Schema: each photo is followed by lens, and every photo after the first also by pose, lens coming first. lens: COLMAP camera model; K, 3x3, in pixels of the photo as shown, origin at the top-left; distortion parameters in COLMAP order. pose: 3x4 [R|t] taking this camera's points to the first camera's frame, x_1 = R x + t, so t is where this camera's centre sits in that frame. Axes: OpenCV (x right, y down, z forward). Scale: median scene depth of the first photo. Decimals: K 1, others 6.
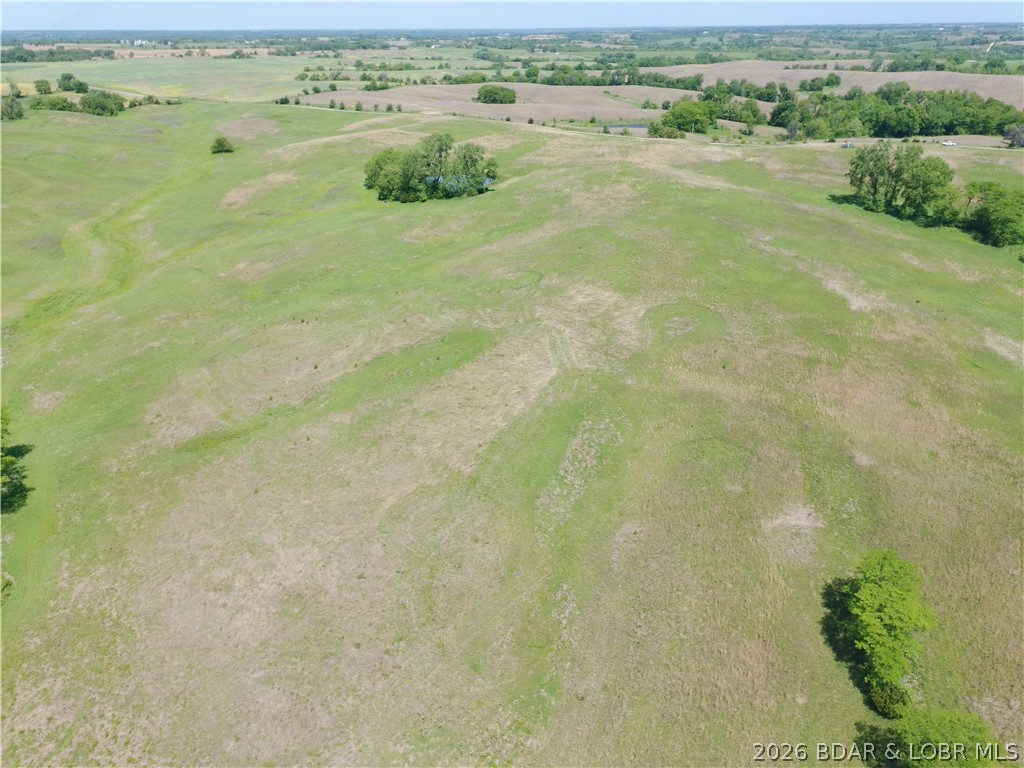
lens RADIAL K [[753.6, 0, 516.2], [0, 753.6, 388.9], [0, 0, 1]] dist [0.067327, -0.058873]
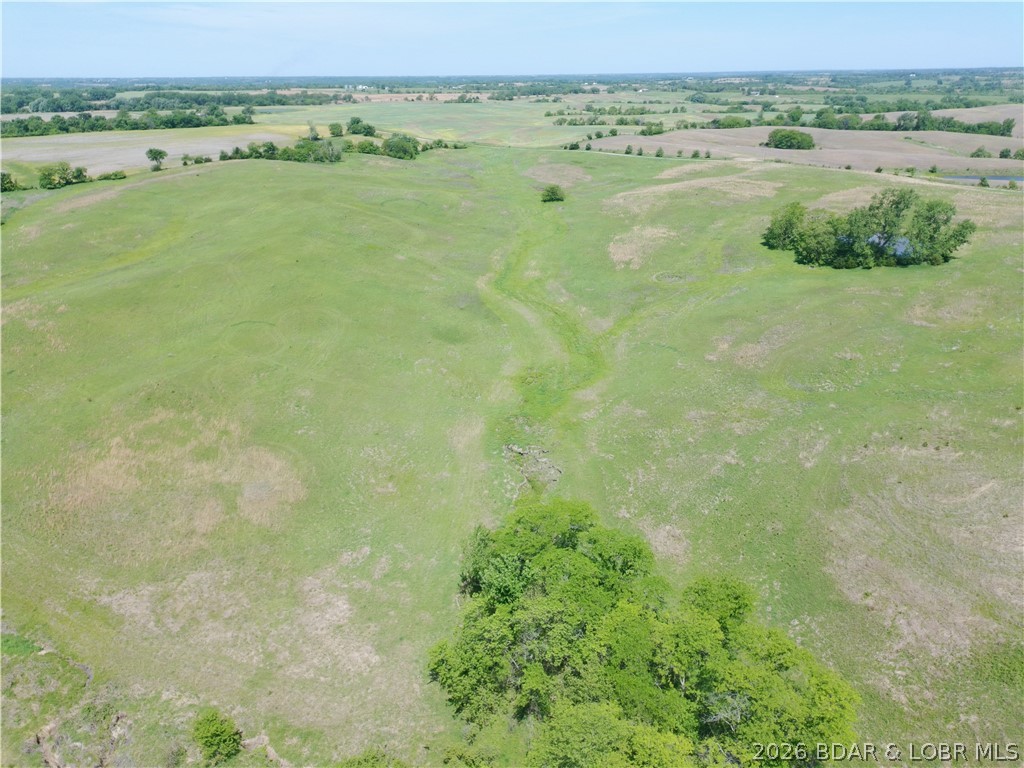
lens RADIAL K [[753.6, 0, 516.2], [0, 753.6, 388.9], [0, 0, 1]] dist [0.067327, -0.058873]
pose [[0.979084, 0.076263, -0.188621, -0.173569], [-0.085305, 0.995540, -0.040285, -0.025628], [0.184707, 0.055533, 0.981223, 0.059005]]
